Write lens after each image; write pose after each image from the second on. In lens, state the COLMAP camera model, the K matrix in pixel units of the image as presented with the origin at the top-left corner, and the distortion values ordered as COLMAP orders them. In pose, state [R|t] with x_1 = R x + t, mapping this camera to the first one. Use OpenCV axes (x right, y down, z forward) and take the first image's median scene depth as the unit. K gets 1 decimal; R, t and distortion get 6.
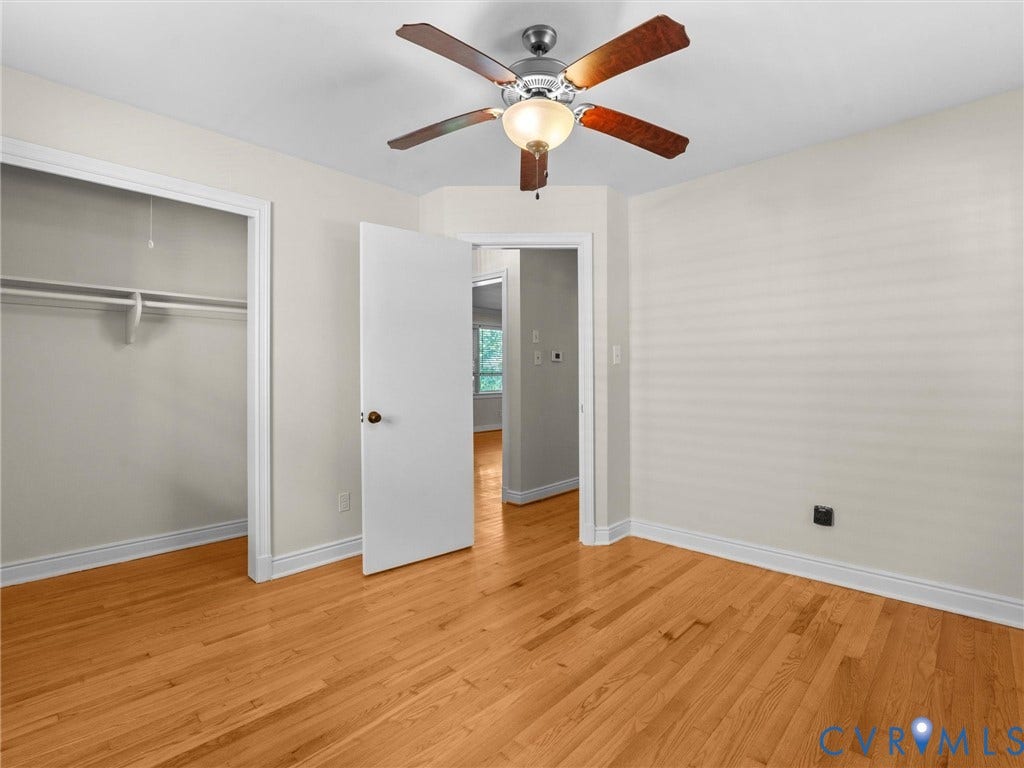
lens RADIAL K [[476.9, 0, 506.0], [0, 476.9, 384.2], [0, 0, 1]] dist [-0.021508, -0.000057]
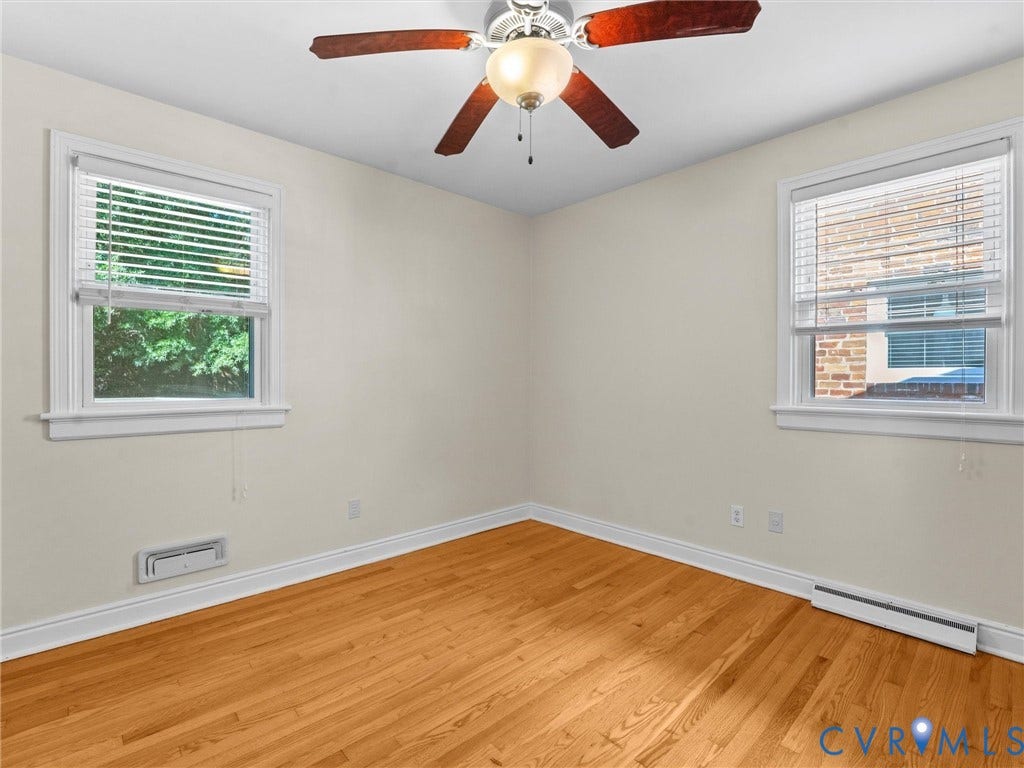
lens RADIAL K [[476.9, 0, 506.0], [0, 476.9, 384.2], [0, 0, 1]] dist [-0.021508, -0.000057]
pose [[-0.998342, 0.003289, 0.057460, 0.063845], [0.004381, 0.999812, 0.018896, -0.021989], [-0.057387, 0.019117, -0.998169, 1.938036]]
